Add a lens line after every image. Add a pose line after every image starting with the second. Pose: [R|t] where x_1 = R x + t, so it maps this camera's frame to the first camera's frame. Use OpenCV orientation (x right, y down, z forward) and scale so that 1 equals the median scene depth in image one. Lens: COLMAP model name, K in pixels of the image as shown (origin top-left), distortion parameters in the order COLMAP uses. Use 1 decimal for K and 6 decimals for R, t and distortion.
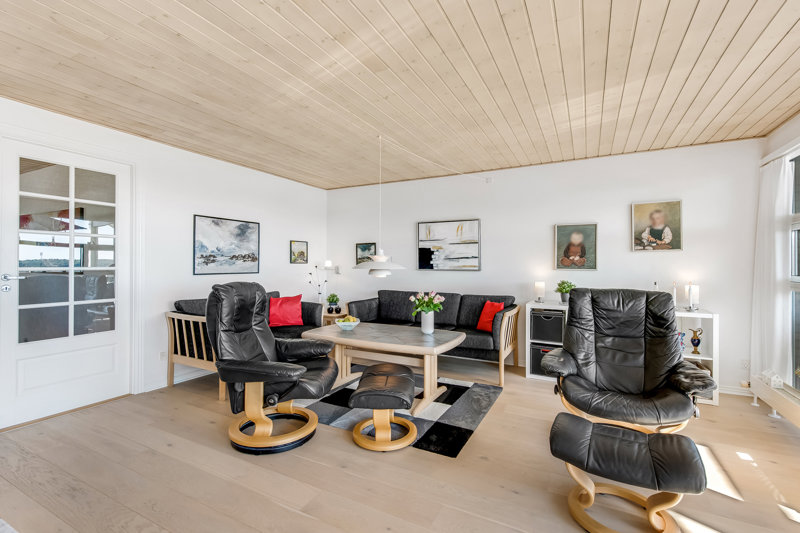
lens RADIAL K [[365.1, 0, 400.4], [0, 365.1, 265.2], [0, 0, 1]] dist [0.002683, 0.000229]
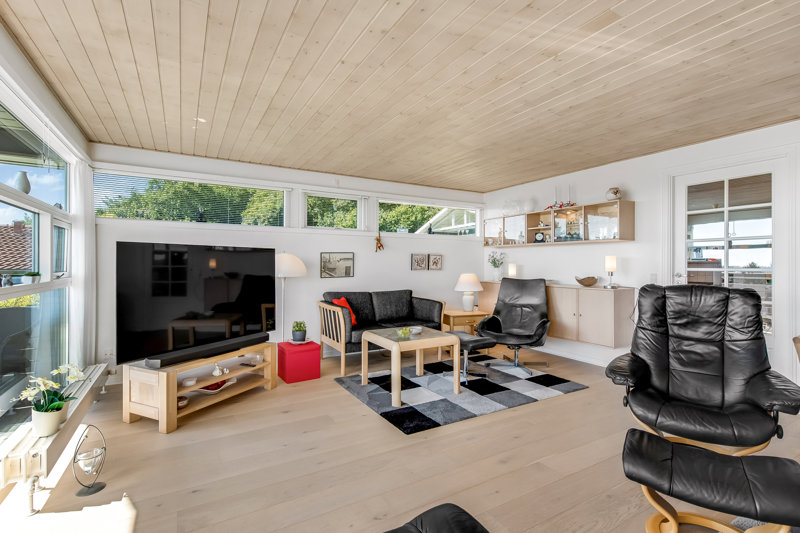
lens RADIAL K [[384.5, 0, 401.0], [0, 384.5, 265.1], [0, 0, 1]] dist [0.000571, 0.000063]
pose [[-0.542670, 0.000592, -0.839946, 1.239572], [-0.000143, 1.000000, 0.000797, -0.008567], [0.839946, 0.000553, -0.542669, 1.514862]]
